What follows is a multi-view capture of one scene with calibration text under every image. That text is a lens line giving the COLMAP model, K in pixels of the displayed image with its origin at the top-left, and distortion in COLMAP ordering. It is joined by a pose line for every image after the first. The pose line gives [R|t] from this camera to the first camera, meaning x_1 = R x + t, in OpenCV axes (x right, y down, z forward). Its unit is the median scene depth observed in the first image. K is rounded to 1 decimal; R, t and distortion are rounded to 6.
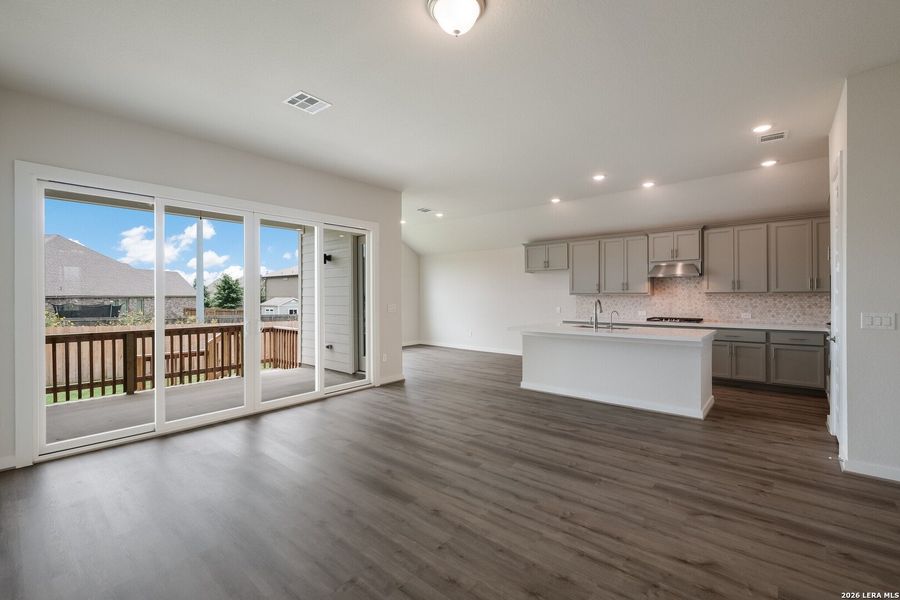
lens RADIAL K [[385.4, 0, 449.7], [0, 385.4, 294.9], [0, 0, 1]] dist [-0.001579, -0.000171]
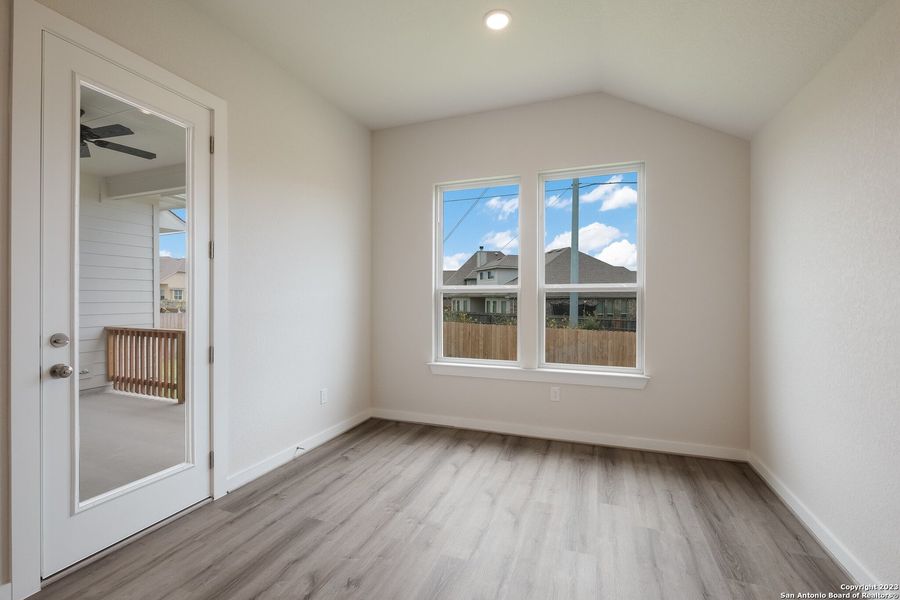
lens RADIAL K [[393.4, 0, 450.0], [0, 393.4, 300.0], [0, 0, 1]] dist [-0.010289, -0.000184]
pose [[0.344834, 0.008210, -0.938628, 0.236495], [-0.001588, 0.999965, 0.008163, 0.019280], [0.938662, -0.001325, 0.344835, 1.470718]]
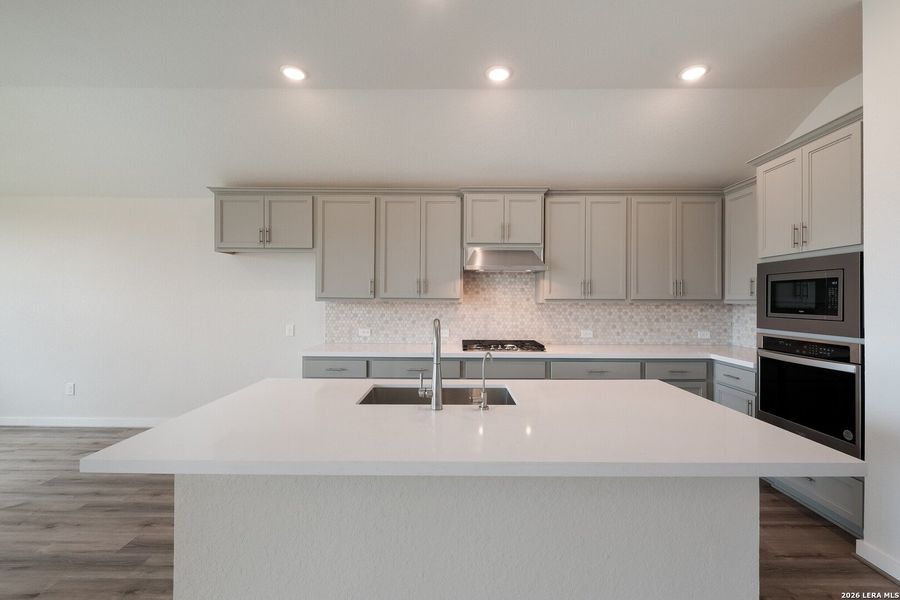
lens RADIAL K [[385.4, 0, 449.7], [0, 385.4, 294.9], [0, 0, 1]] dist [-0.001579, -0.000171]
pose [[0.761518, 0.015091, 0.647968, 0.179549], [-0.009088, 0.999879, -0.012606, -0.004175], [-0.648080, 0.003711, 0.761563, 0.755459]]
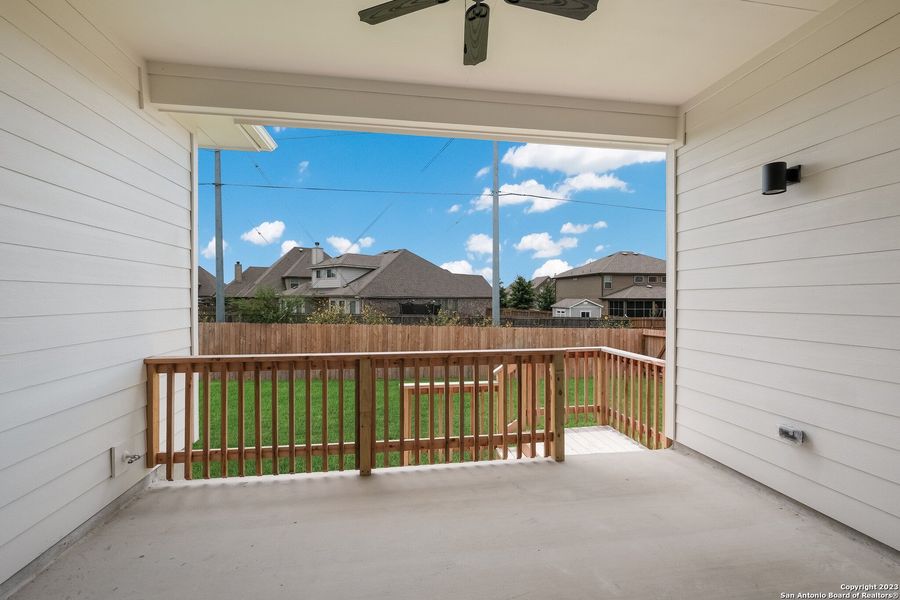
lens RADIAL K [[388.3, 0, 448.2], [0, 388.3, 296.3], [0, 0, 1]] dist [-0.001047, -0.000188]
pose [[0.759450, -0.000047, -0.650566, -0.466386], [-0.000662, 0.999999, -0.000844, 0.017640], [0.650566, 0.001071, 0.759449, 0.782180]]
